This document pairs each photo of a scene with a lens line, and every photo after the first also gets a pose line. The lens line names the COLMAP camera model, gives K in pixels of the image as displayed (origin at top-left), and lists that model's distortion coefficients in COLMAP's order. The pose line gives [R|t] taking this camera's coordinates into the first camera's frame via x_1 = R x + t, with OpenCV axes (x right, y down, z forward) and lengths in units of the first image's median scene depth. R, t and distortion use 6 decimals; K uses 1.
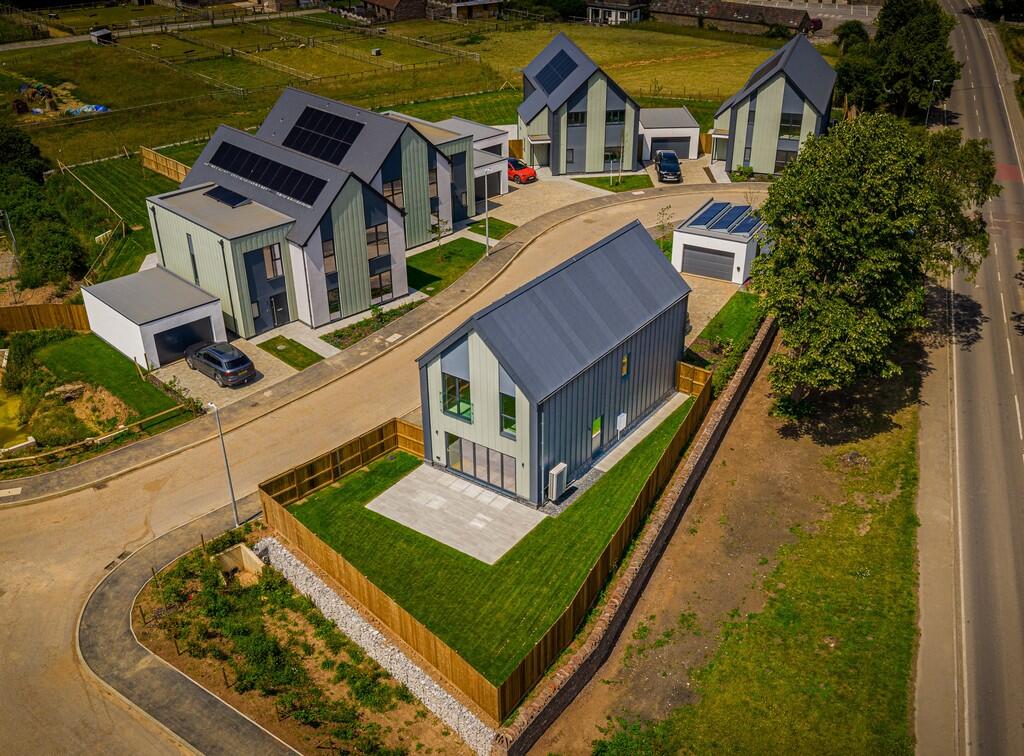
lens RADIAL K [[994.4, 0, 515.5], [0, 994.4, 441.7], [0, 0, 1]] dist [0.008478, -0.029337]
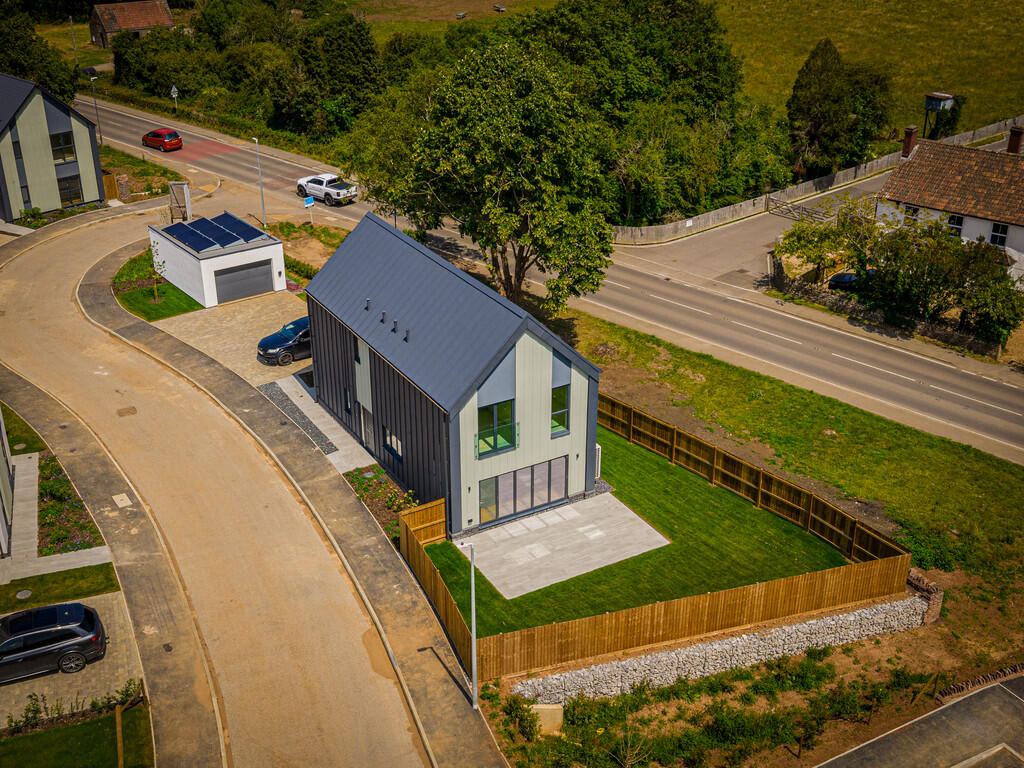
lens RADIAL K [[1162.2, 0, 512.0], [0, 1162.2, 384.0], [0, 0, 1]] dist [0.009128, 0.009847]
pose [[0.411407, -0.391971, 0.822863, -0.609362], [0.486499, 0.857879, 0.165416, -0.167371], [-0.770755, 0.332269, 0.543631, 0.323272]]
